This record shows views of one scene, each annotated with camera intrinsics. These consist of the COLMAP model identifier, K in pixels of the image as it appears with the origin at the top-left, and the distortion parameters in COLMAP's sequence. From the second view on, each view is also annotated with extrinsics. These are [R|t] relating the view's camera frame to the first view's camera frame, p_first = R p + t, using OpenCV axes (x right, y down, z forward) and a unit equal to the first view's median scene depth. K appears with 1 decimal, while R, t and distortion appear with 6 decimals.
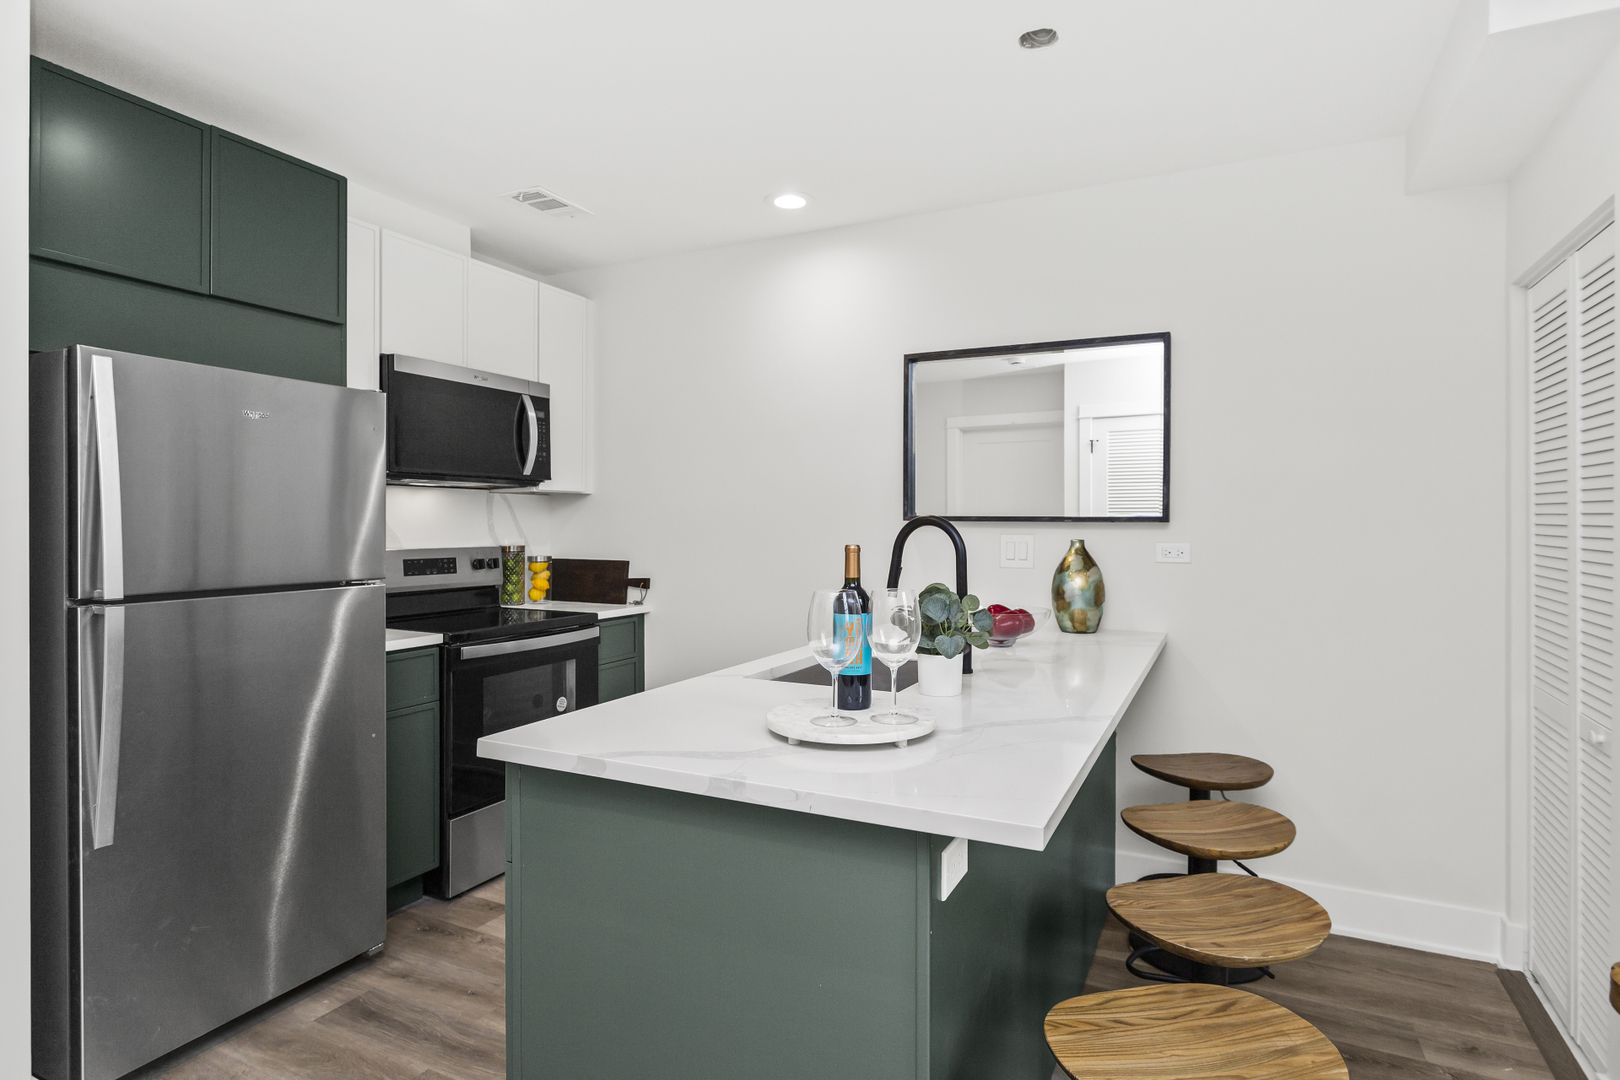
lens RADIAL K [[869.9, 0, 809.3], [0, 869.9, 529.2], [0, 0, 1]] dist [0.002293, 0.000154]
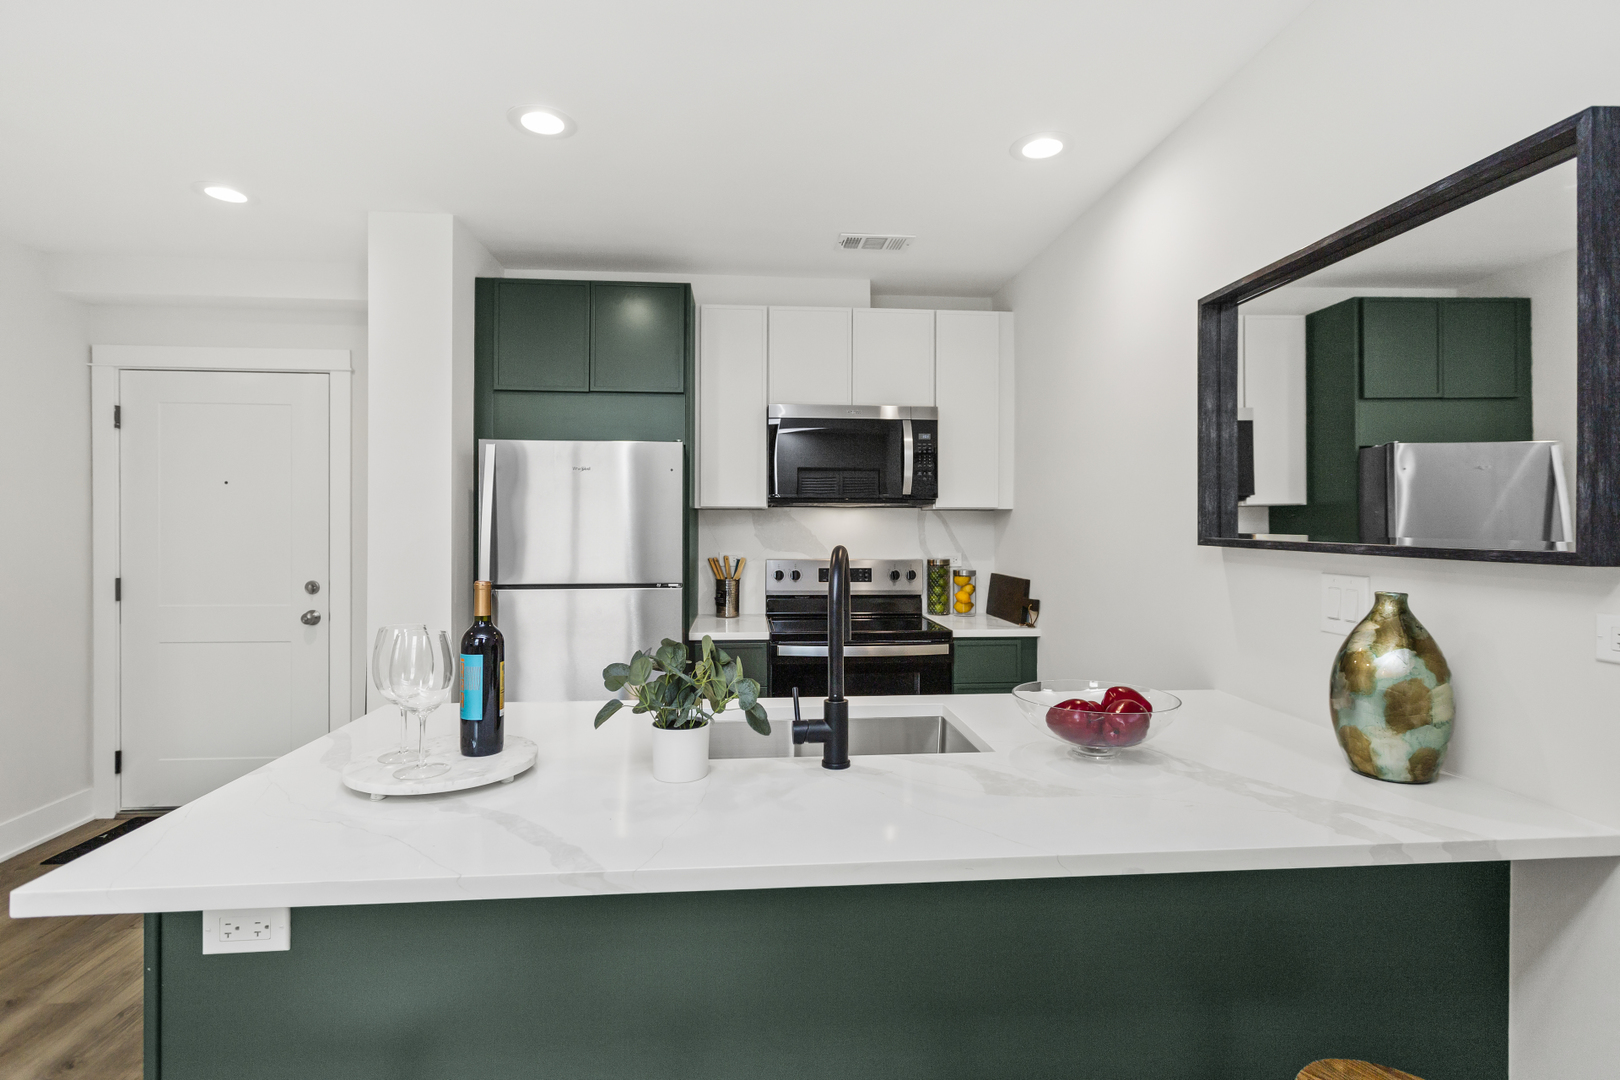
lens RADIAL K [[783.2, 0, 806.4], [0, 783.2, 528.5], [0, 0, 1]] dist [-0.004540, 0.002662]
pose [[0.510322, 0.003300, -0.859977, 0.430742], [-0.005899, 0.999983, 0.000336, -0.019468], [0.859963, 0.004901, 0.510333, 0.387365]]
